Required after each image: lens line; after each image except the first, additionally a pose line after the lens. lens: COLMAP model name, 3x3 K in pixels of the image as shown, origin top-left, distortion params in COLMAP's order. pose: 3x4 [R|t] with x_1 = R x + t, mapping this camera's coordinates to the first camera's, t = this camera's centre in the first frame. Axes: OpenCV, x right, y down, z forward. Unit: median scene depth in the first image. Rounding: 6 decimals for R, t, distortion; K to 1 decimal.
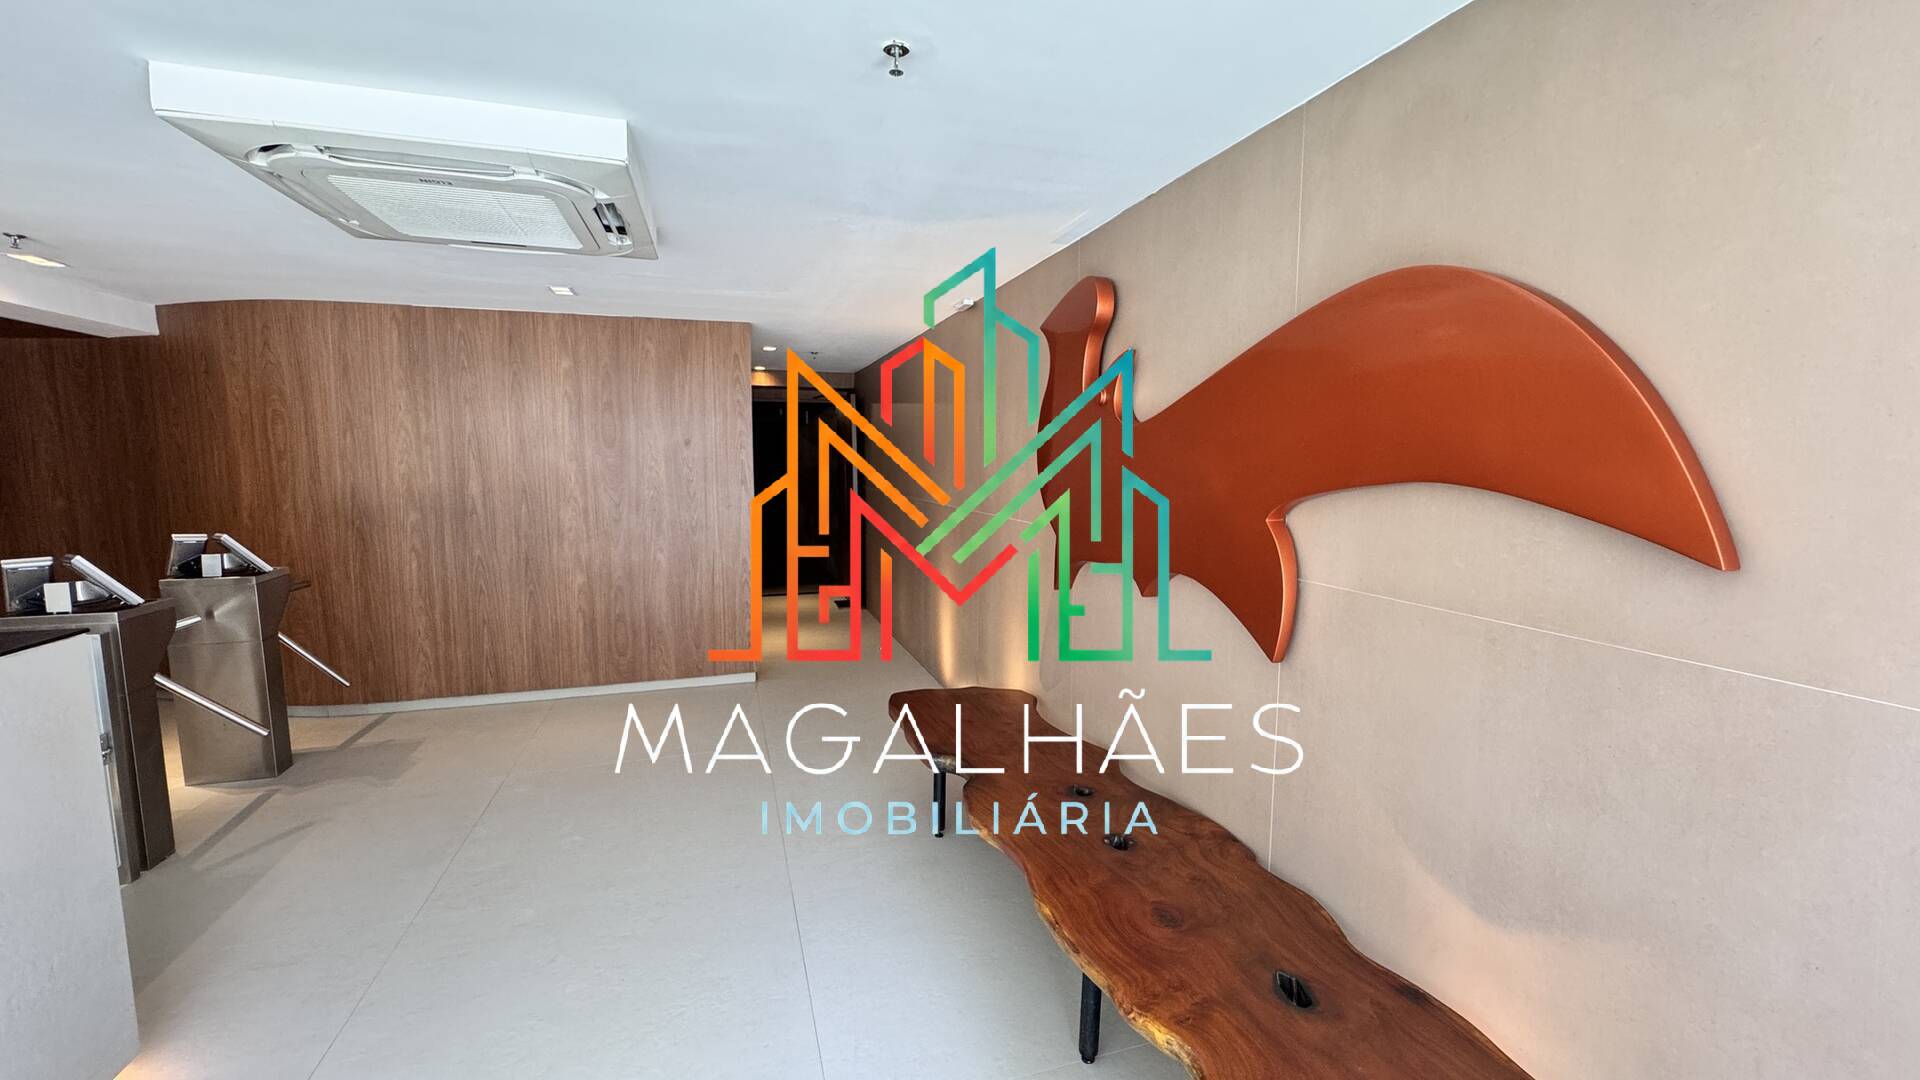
lens RADIAL K [[770.9, 0, 960.0], [0, 770.9, 540.0], [0, 0, 1]] dist [0.000665, 0.000020]
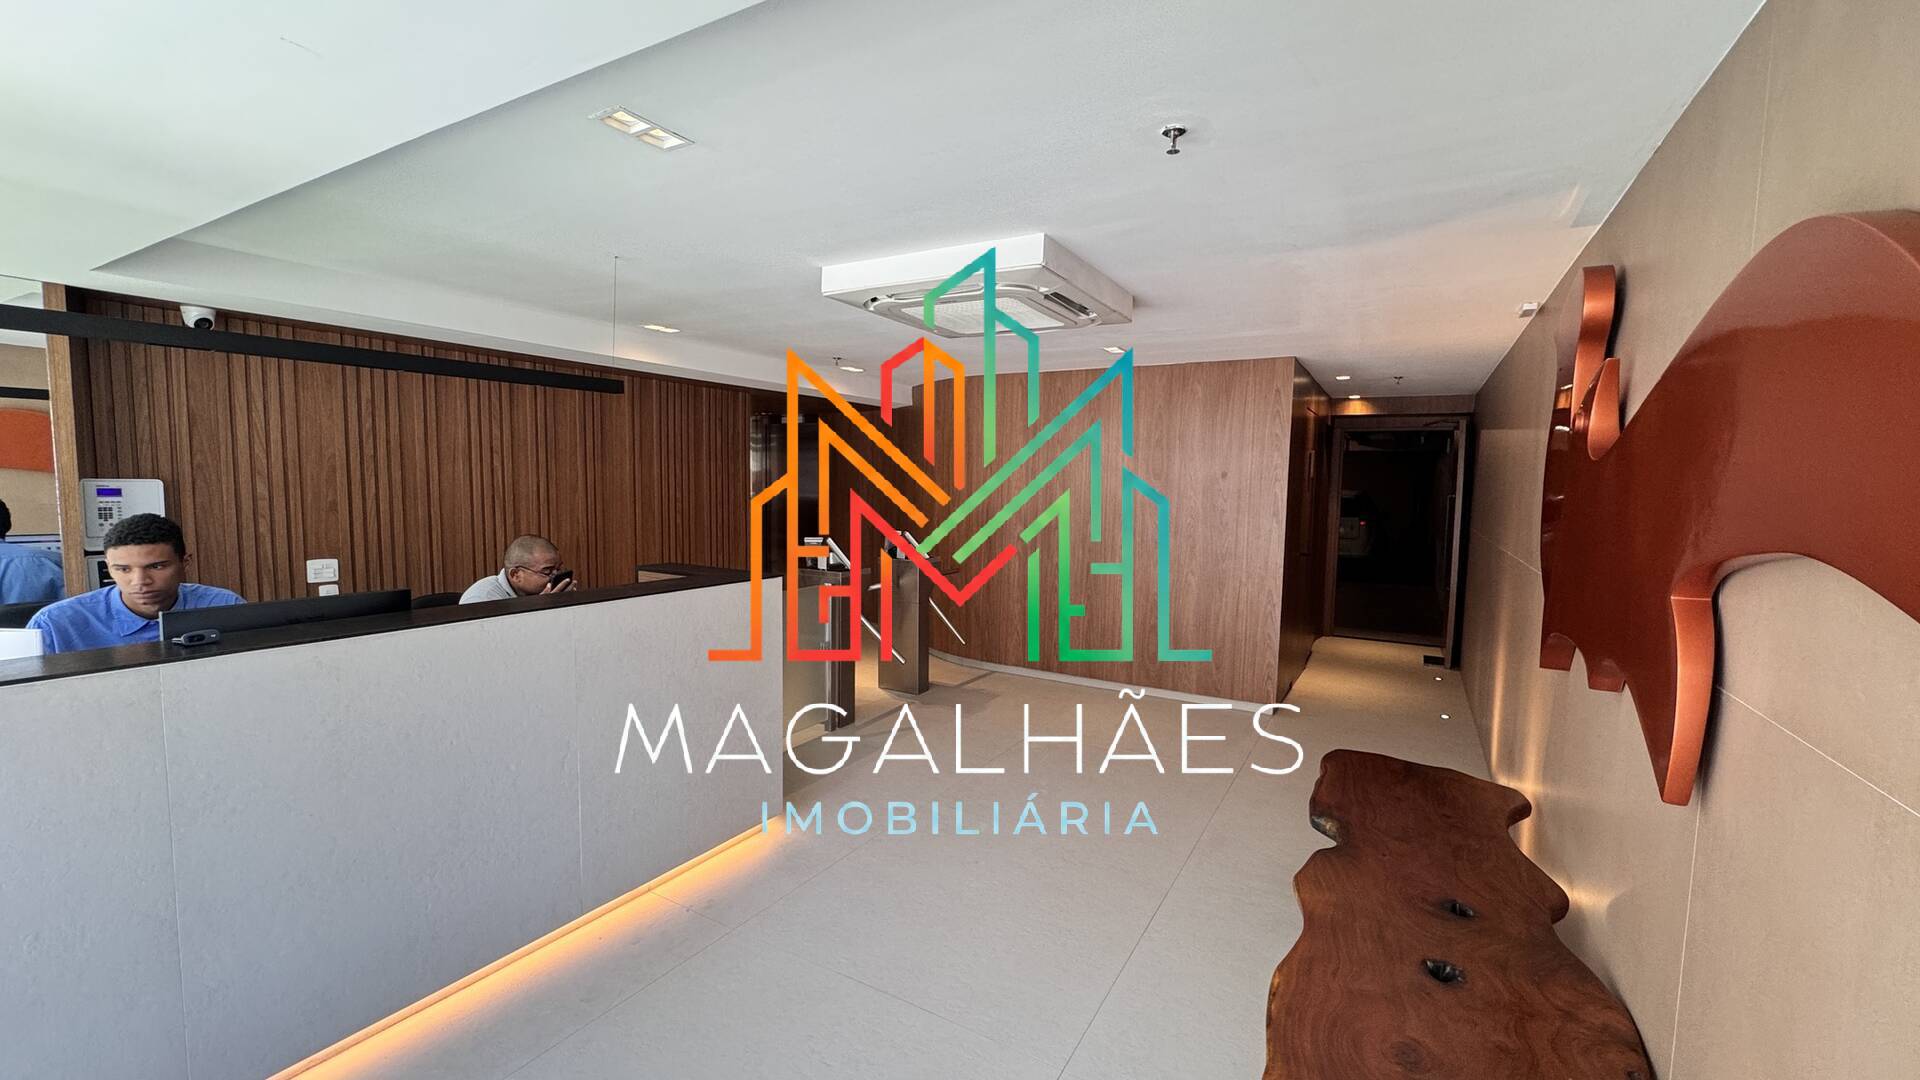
lens RADIAL K [[770.9, 0, 960.0], [0, 770.9, 540.0], [0, 0, 1]] dist [0.000665, 0.000020]
pose [[0.671877, 0.069706, -0.737375, 0.235442], [-0.097004, 0.995268, 0.005699, -0.009504], [0.734283, 0.067699, 0.675460, 0.023165]]
